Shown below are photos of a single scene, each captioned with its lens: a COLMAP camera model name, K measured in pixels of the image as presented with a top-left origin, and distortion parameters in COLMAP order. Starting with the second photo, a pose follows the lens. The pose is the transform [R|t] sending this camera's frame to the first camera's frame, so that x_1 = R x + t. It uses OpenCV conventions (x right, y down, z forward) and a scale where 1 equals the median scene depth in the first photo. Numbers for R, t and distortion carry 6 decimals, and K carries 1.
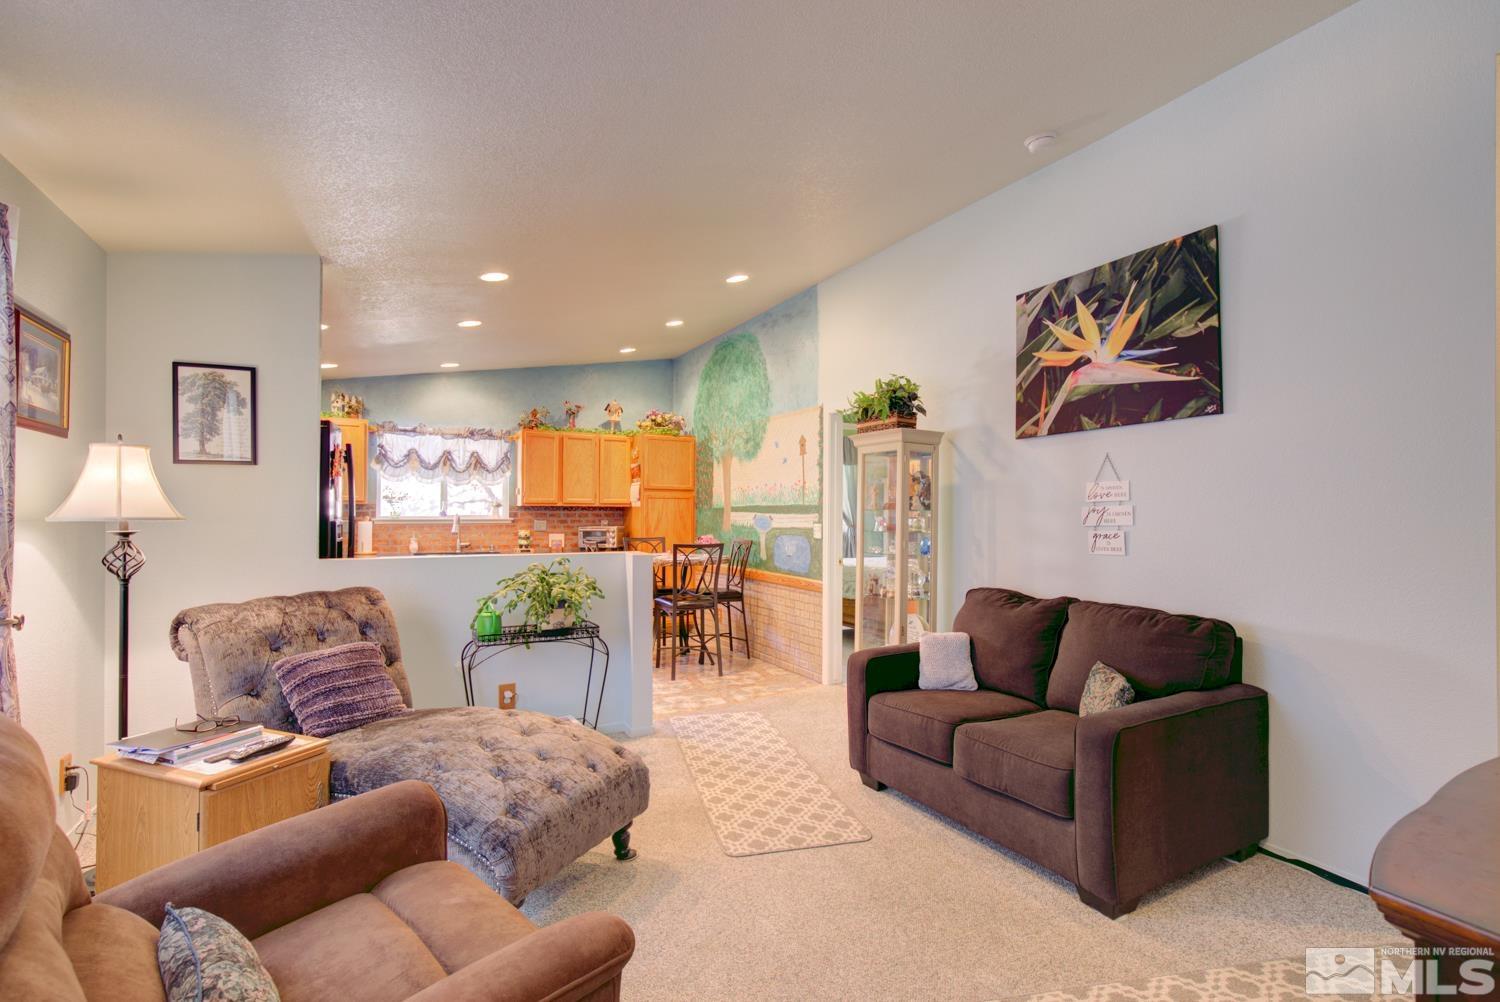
lens RADIAL K [[691.2, 0, 755.9], [0, 691.2, 501.1], [0, 0, 1]] dist [-0.000720, 0.000645]
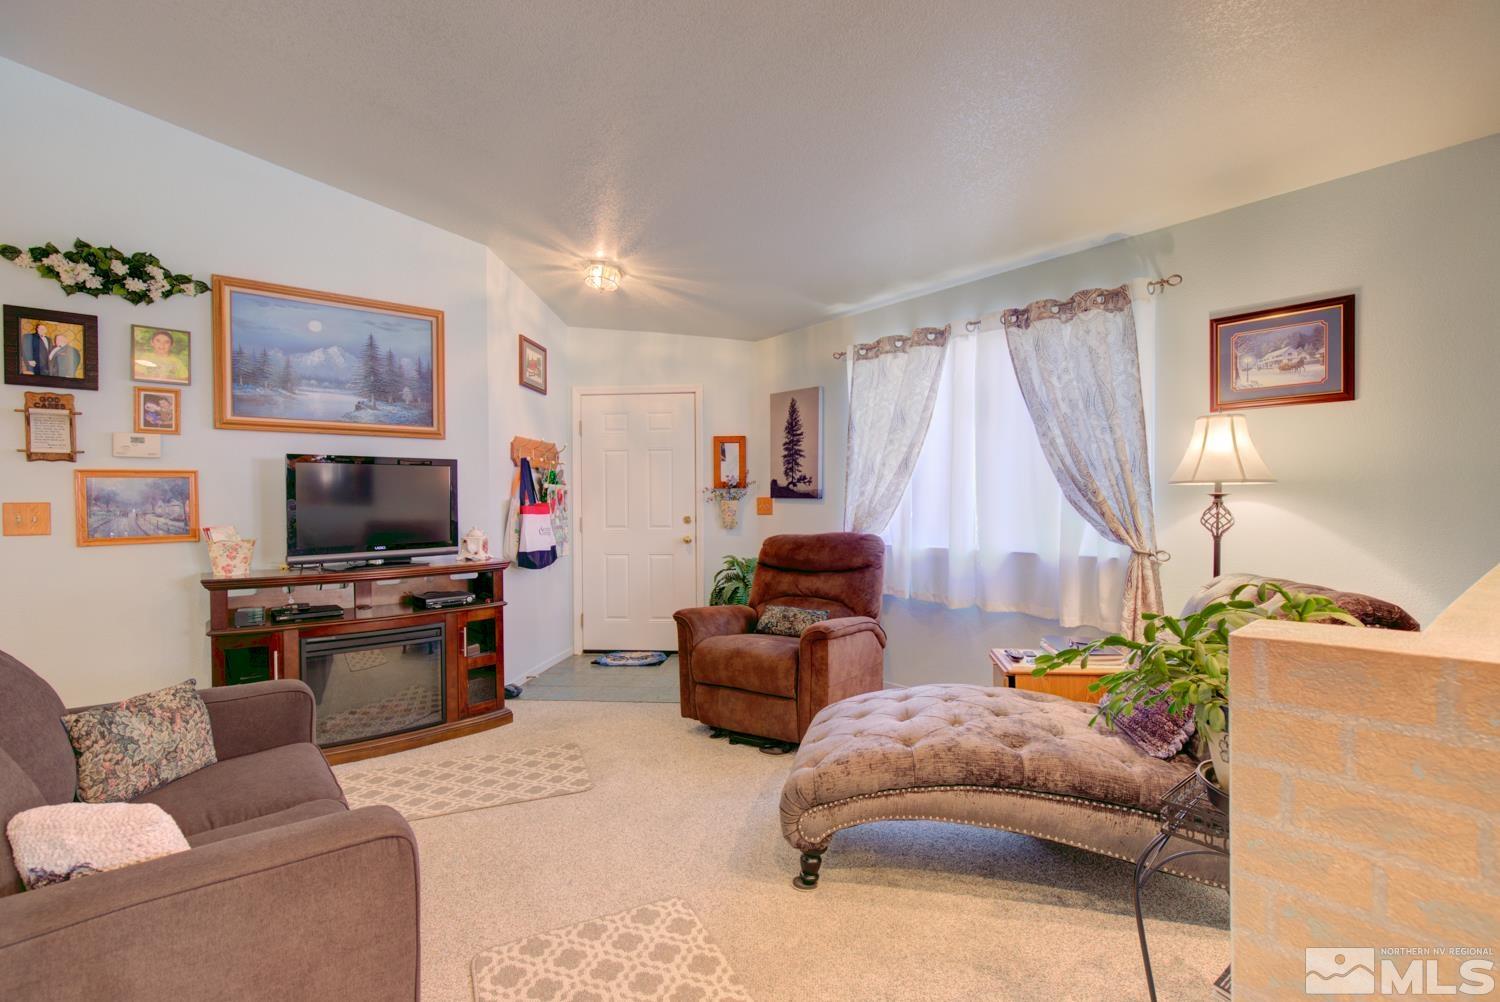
lens RADIAL K [[691.2, 0, 751.9], [0, 691.2, 505.3], [0, 0, 1]] dist [-0.000720, 0.000645]
pose [[-0.978246, 0.005541, -0.207372, 0.018555], [0.008177, 0.999896, -0.011858, 0.027632], [0.207285, -0.013295, -0.978190, 0.753832]]
